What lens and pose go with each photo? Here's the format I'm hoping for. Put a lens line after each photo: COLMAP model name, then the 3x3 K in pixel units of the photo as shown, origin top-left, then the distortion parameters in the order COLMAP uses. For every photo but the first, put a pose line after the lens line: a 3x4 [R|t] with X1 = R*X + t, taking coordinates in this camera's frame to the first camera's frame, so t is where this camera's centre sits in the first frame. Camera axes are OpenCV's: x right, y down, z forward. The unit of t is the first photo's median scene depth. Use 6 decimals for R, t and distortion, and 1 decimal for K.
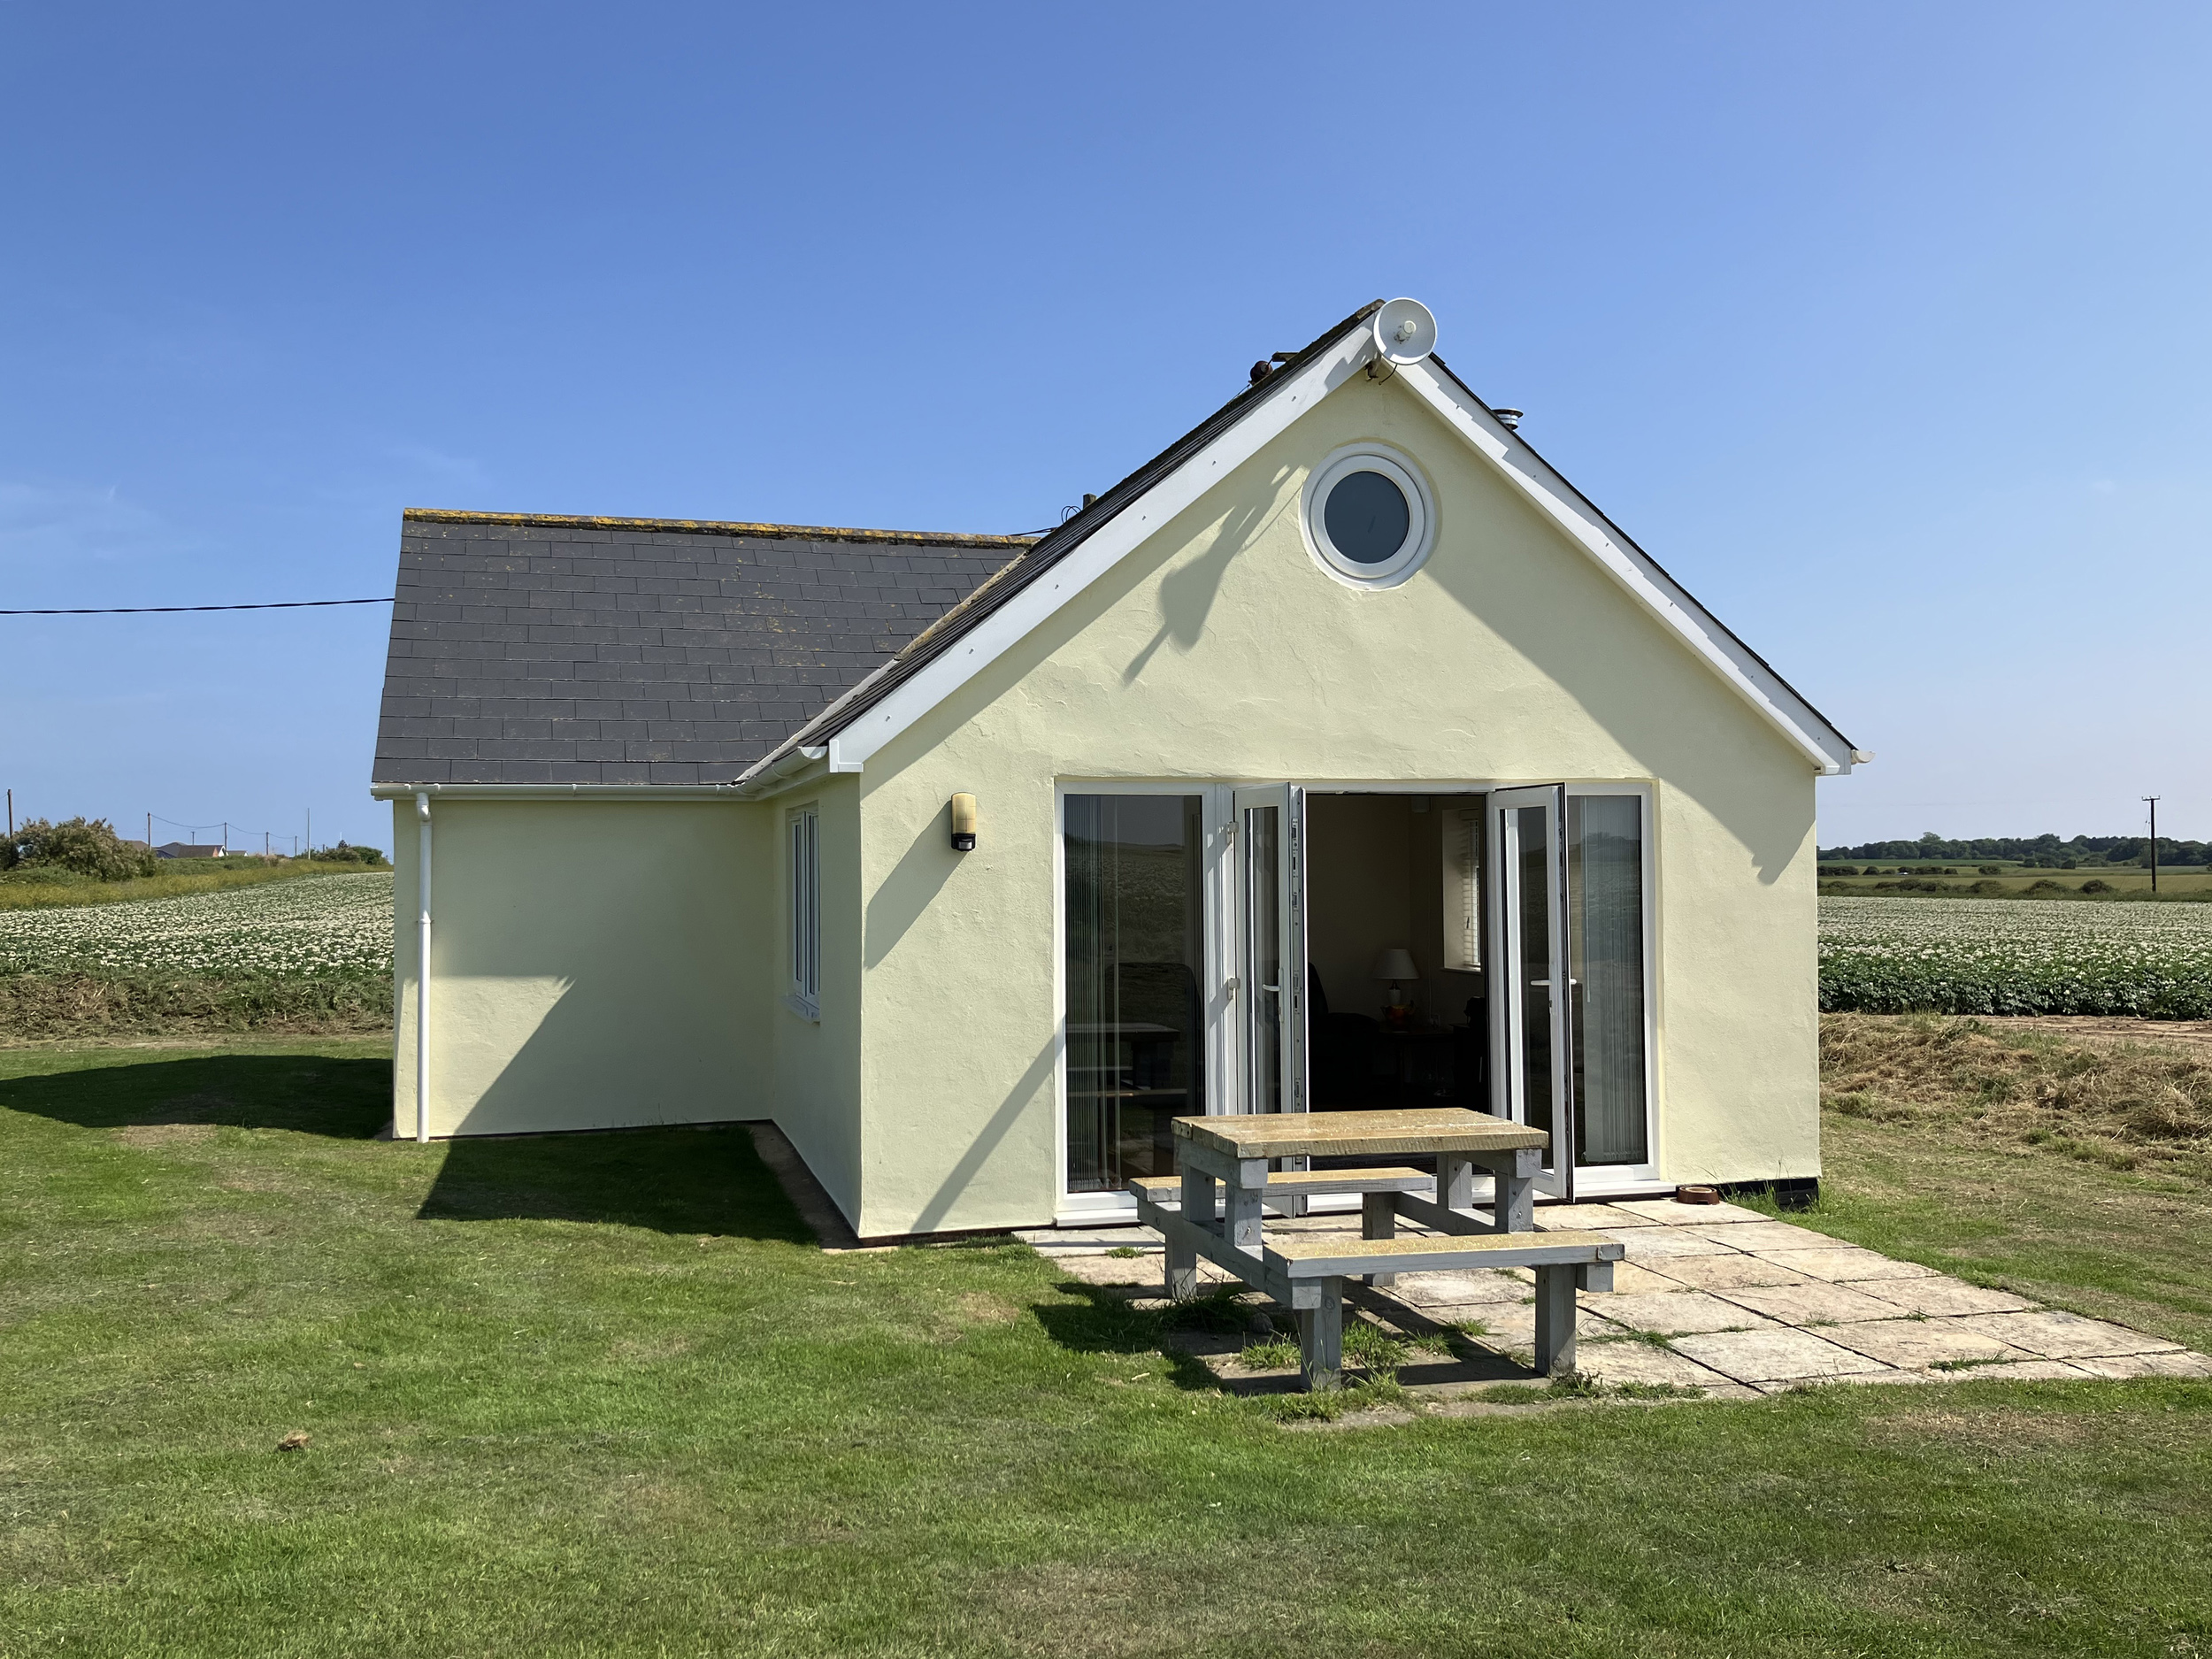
lens RADIAL K [[1822.4, 0, 1106.0], [0, 1822.4, 829.5], [0, 0, 1]] dist [0.058395, -0.122843]
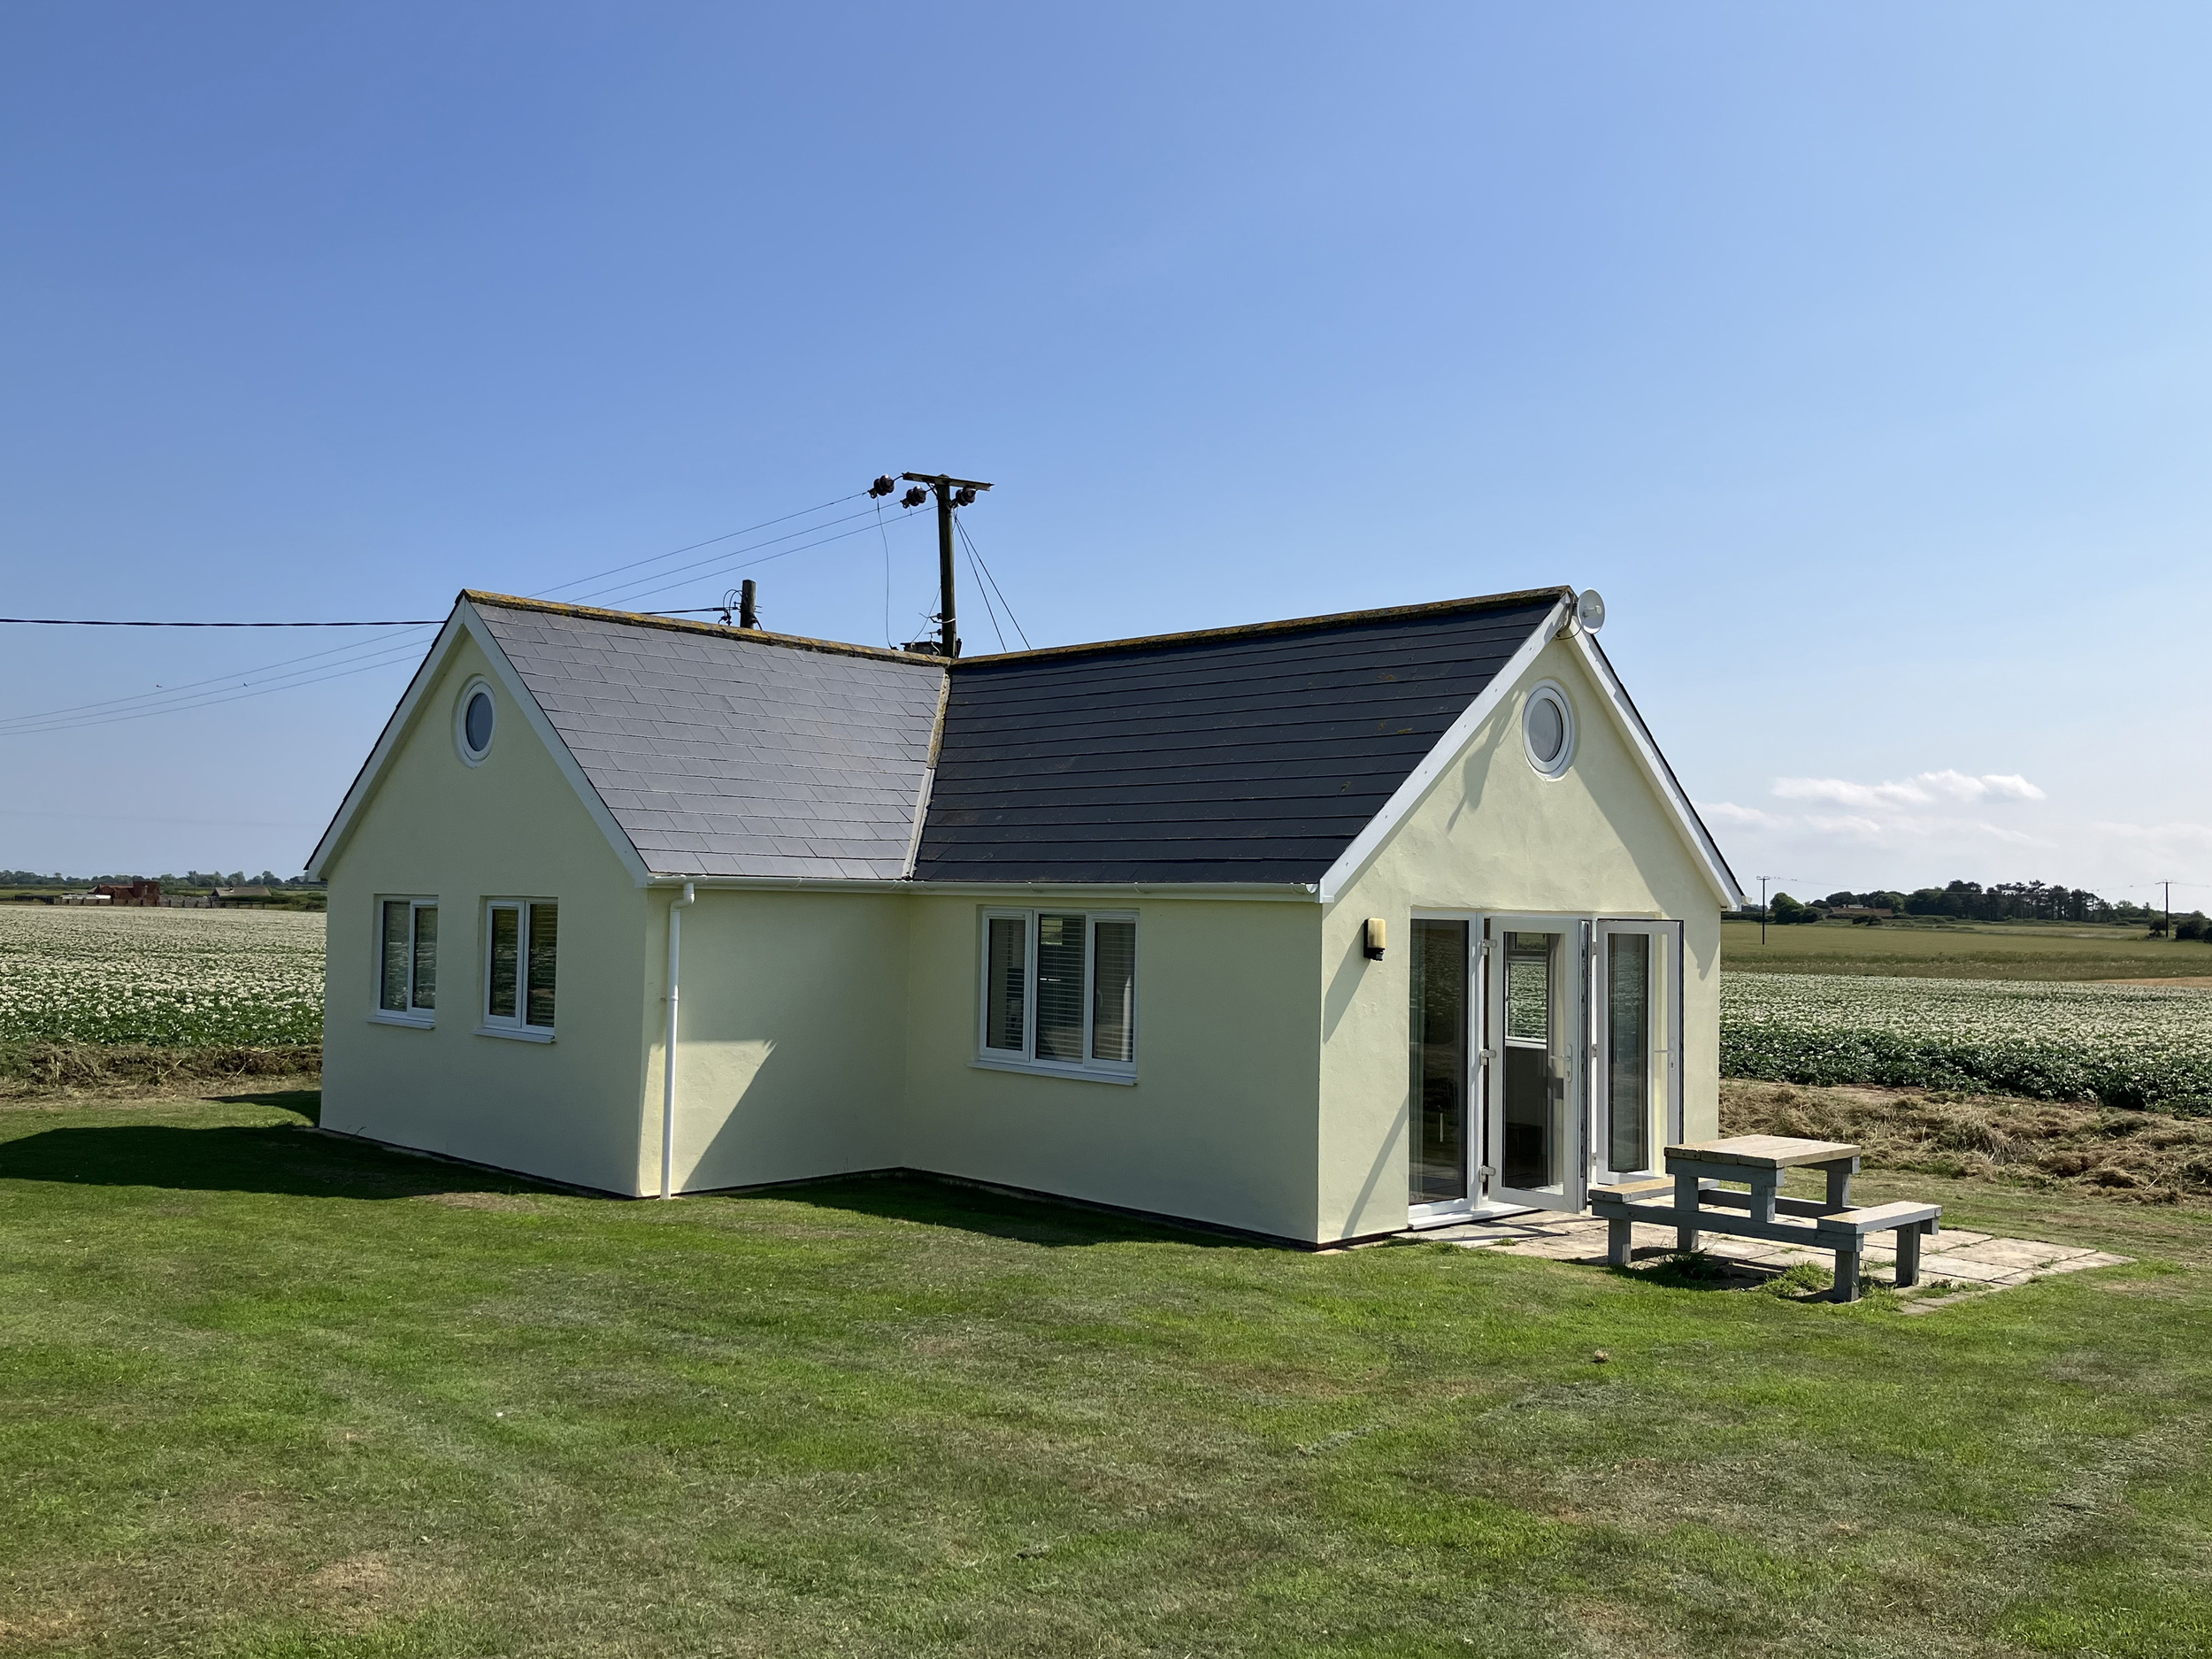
lens RADIAL K [[1822.4, 0, 1106.0], [0, 1822.4, 829.5], [0, 0, 1]] dist [0.058395, -0.122843]
pose [[0.881065, 0.046465, 0.470707, -0.863842], [-0.036922, 0.998883, -0.029493, -0.036509], [-0.471552, 0.008606, 0.881796, -0.119665]]
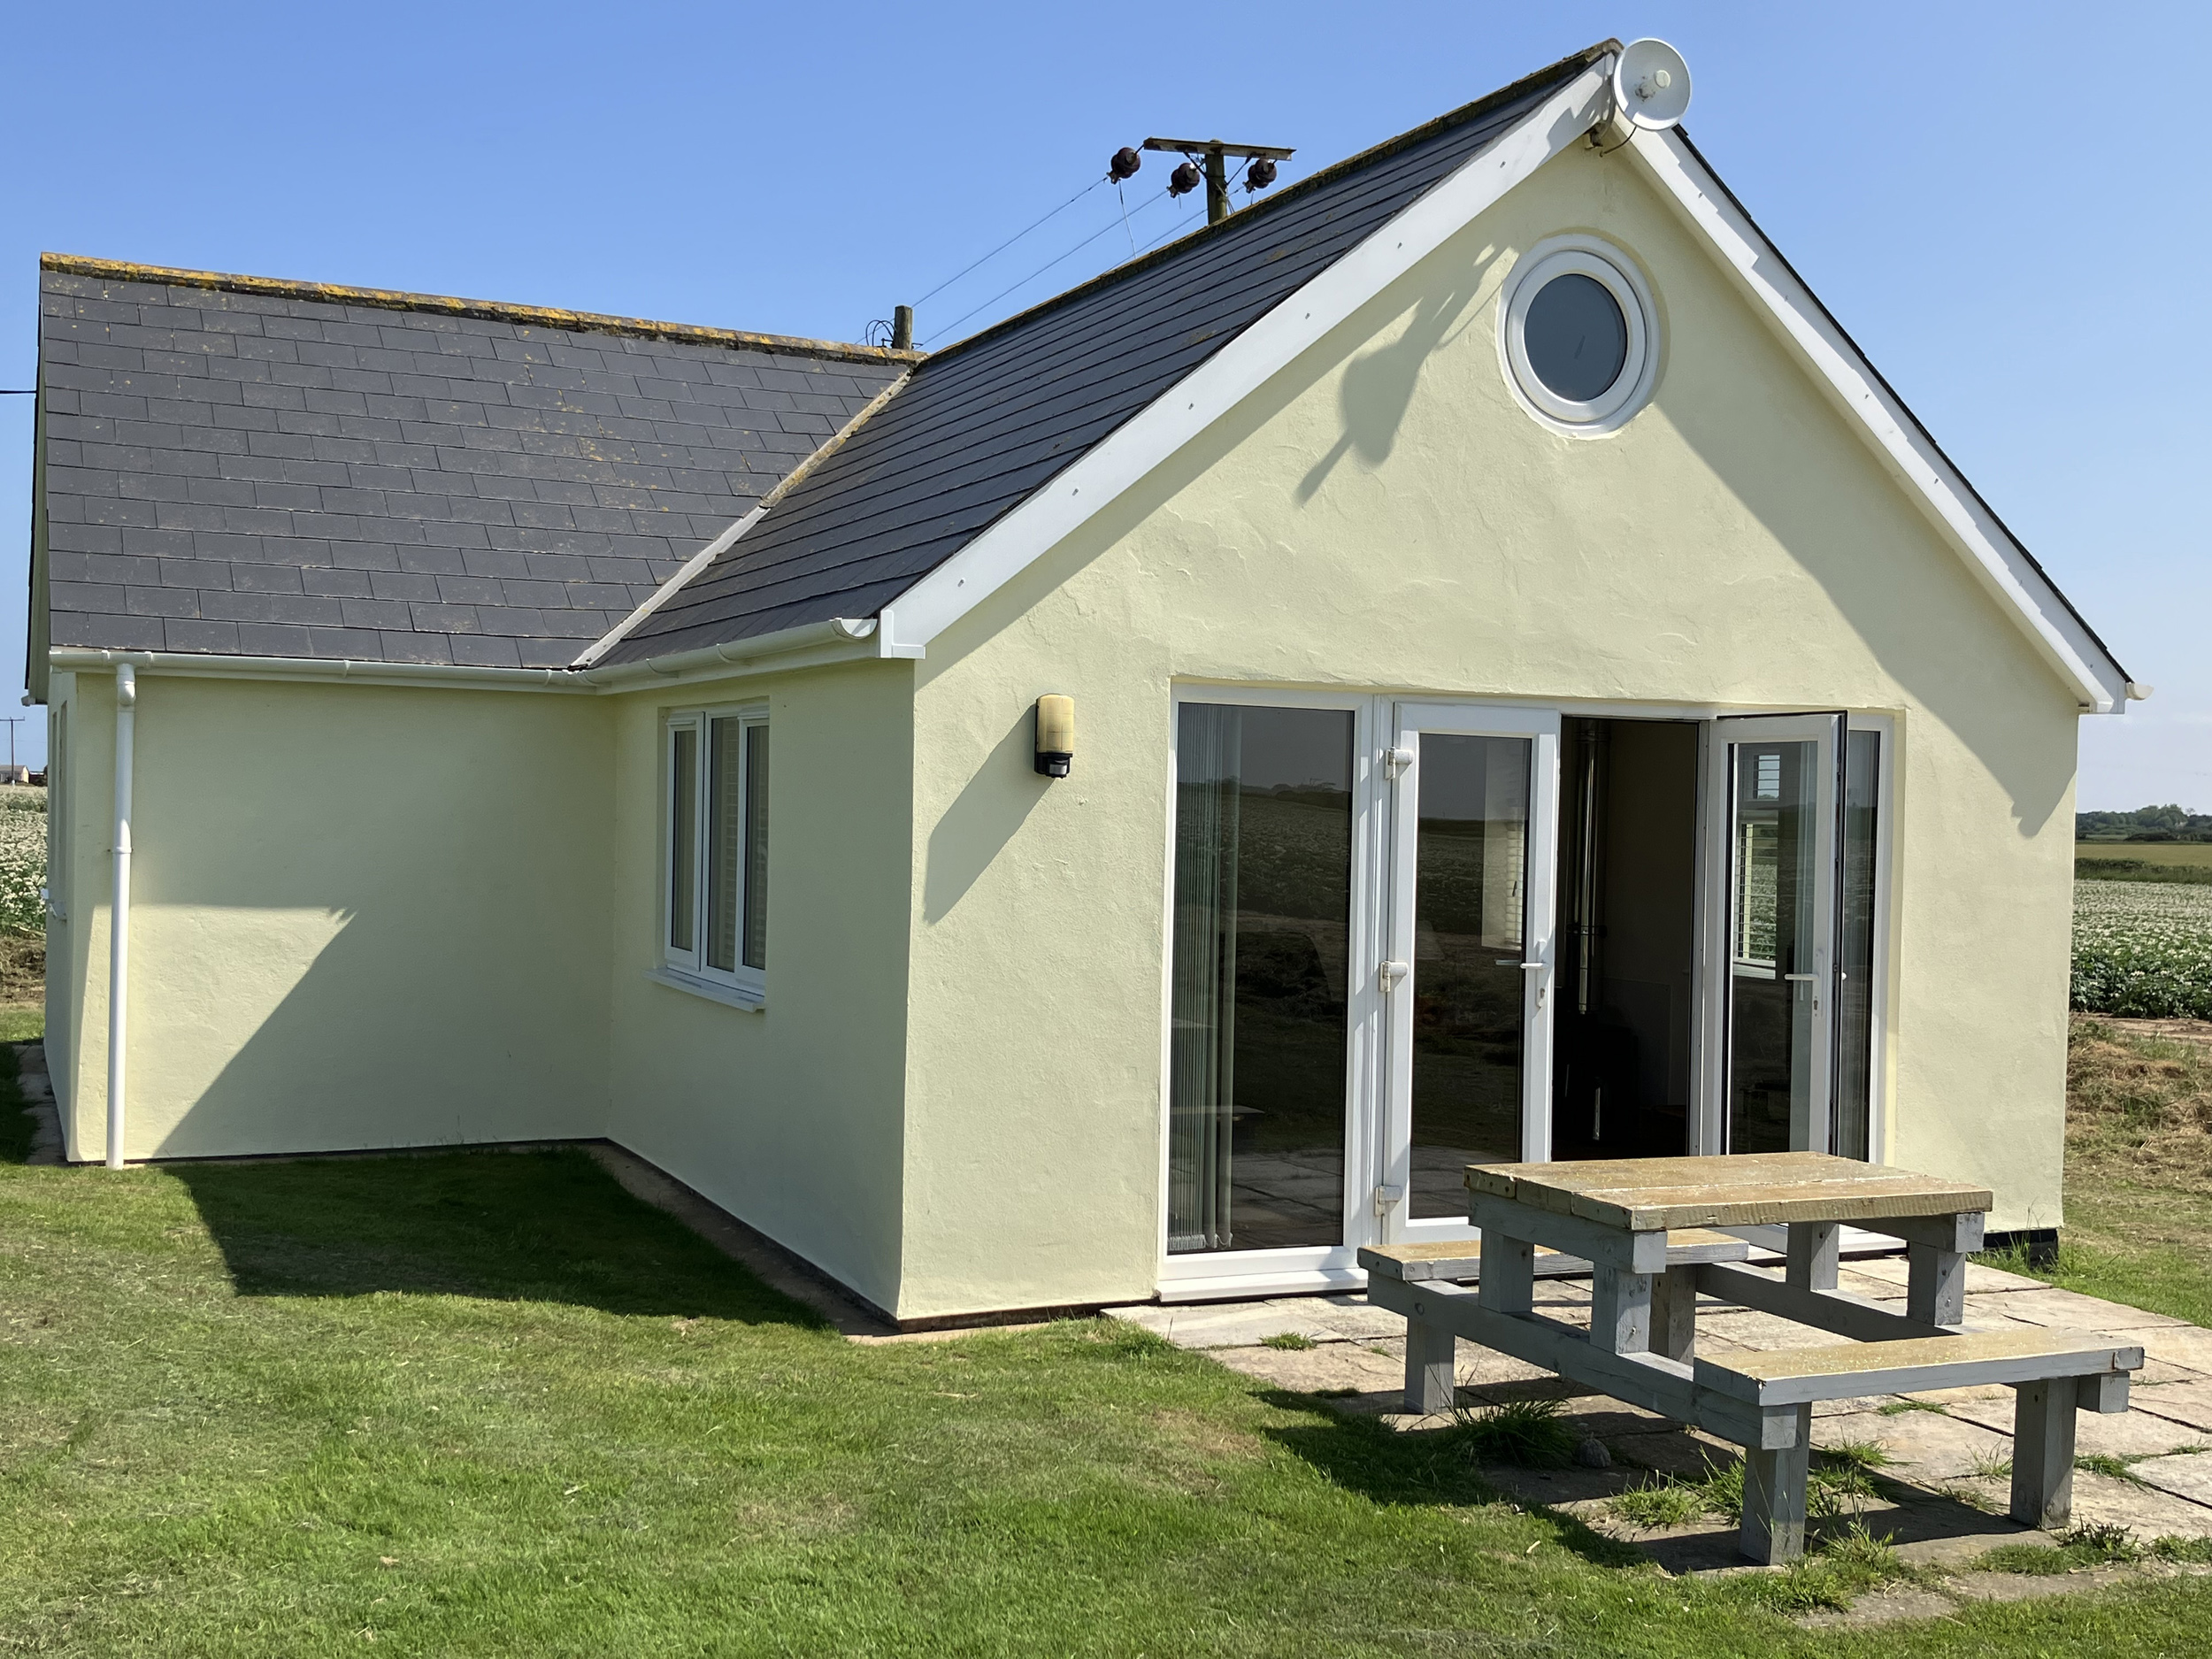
lens RADIAL K [[2265.3, 0, 1106.6], [0, 2265.3, 855.3], [0, 0, 1]] dist [0.064393, -0.157675]
pose [[0.986770, 0.027063, 0.159853, -0.186182], [-0.034087, 0.998563, 0.041361, 0.005015], [-0.158504, -0.046263, 0.986274, 0.122725]]
